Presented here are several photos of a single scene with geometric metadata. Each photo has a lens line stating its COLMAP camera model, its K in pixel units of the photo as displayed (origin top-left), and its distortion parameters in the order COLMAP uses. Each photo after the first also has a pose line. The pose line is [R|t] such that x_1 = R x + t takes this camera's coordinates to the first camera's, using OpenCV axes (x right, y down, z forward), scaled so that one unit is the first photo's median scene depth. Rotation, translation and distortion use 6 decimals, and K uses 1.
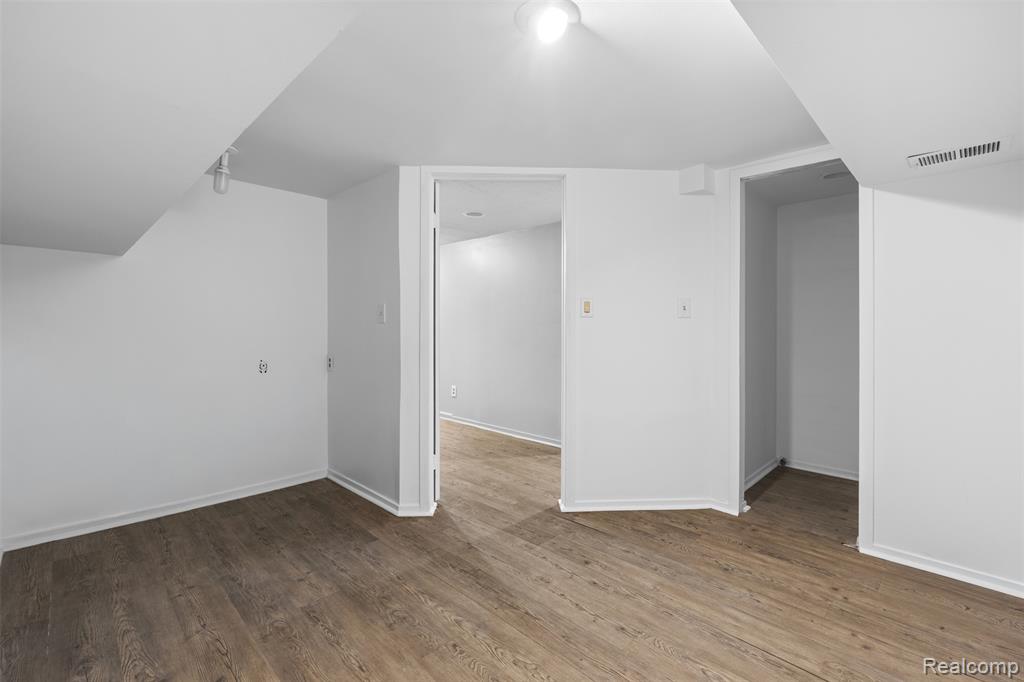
lens RADIAL K [[454.2, 0, 512.0], [0, 454.2, 335.3], [0, 0, 1]] dist [-0.003455, -0.000796]
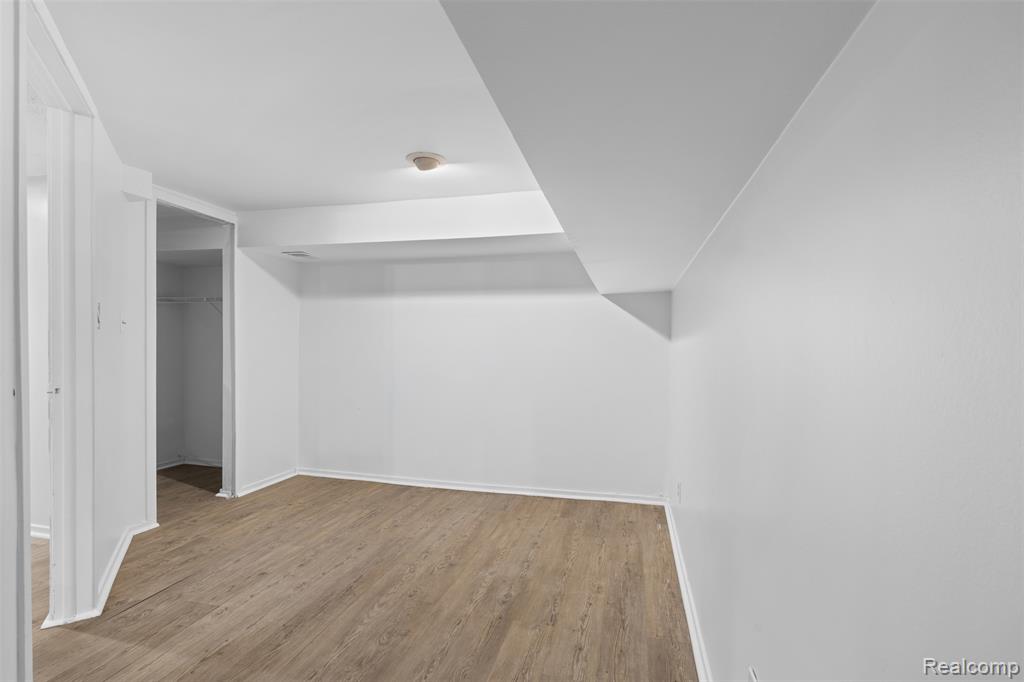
lens RADIAL K [[454.2, 0, 512.7], [0, 454.2, 343.7], [0, 0, 1]] dist [-0.003455, -0.000796]
pose [[-0.507161, -0.001069, 0.861851, -1.045694], [0.008904, 0.999939, 0.006480, -0.026937], [-0.861806, 0.010961, -0.507120, 1.057382]]
